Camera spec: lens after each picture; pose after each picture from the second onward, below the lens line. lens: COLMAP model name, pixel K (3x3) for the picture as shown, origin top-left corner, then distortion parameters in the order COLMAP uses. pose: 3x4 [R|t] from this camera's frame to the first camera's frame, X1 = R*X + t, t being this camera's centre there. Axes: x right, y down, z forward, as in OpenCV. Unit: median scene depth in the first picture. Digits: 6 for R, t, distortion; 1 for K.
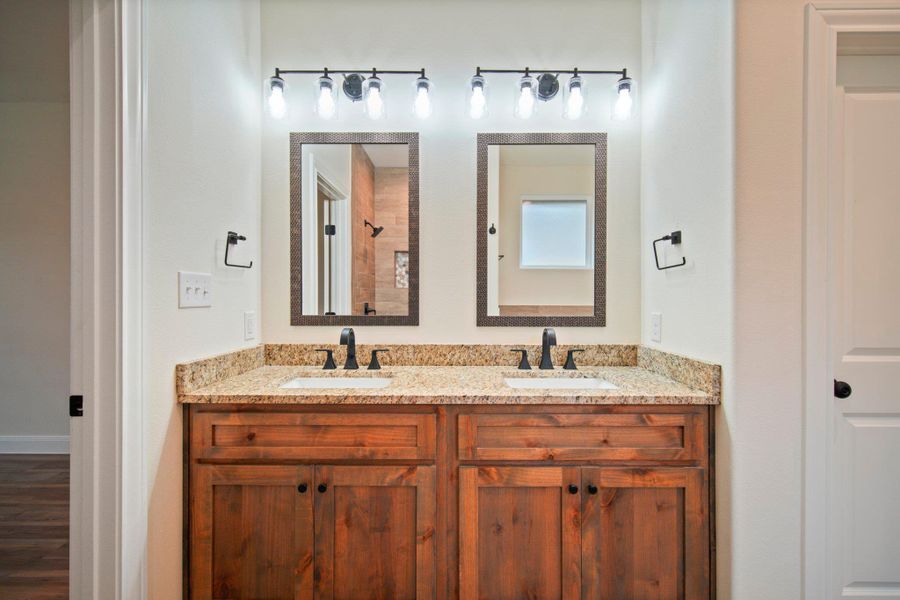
lens RADIAL K [[397.7, 0, 445.3], [0, 397.7, 300.4], [0, 0, 1]] dist [0.000530, 0.002230]
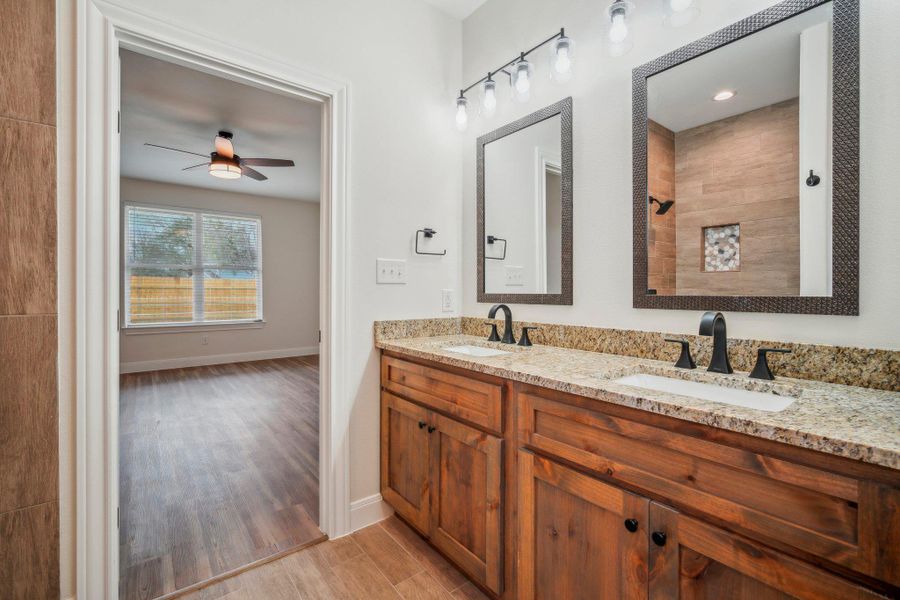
lens RADIAL K [[397.7, 0, 444.9], [0, 397.7, 291.9], [0, 0, 1]] dist [0.000530, 0.002230]
pose [[0.620869, 0.002275, -0.783911, 0.636595], [-0.006065, 0.999980, -0.001902, 0.049341], [0.783891, 0.005936, 0.620870, 0.262340]]
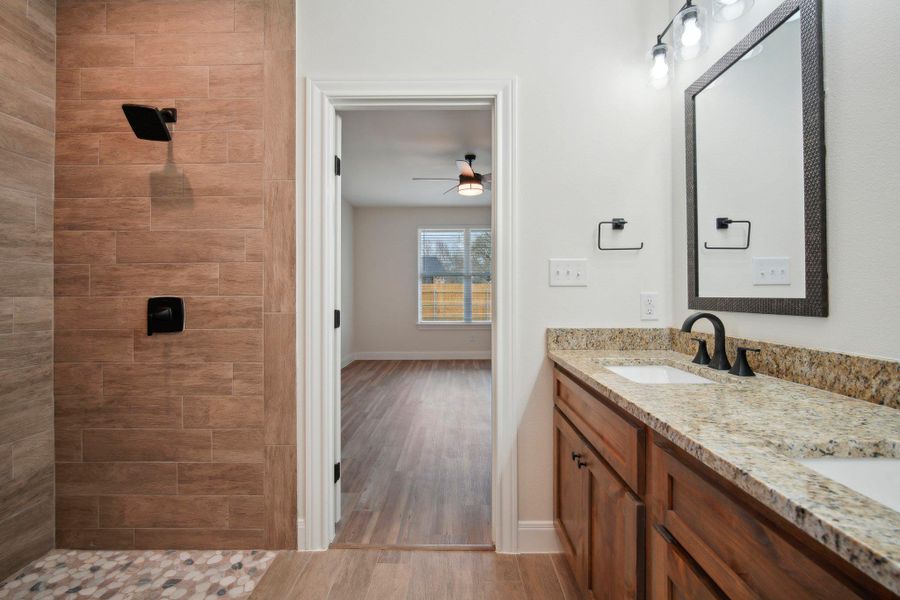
lens RADIAL K [[397.7, 0, 454.2], [0, 397.7, 290.7], [0, 0, 1]] dist [0.000530, 0.002230]
pose [[0.005767, -0.009918, -0.999934, 0.653497], [-0.001629, 0.999949, -0.009928, 0.044905], [0.999982, 0.001687, 0.005750, 0.642807]]
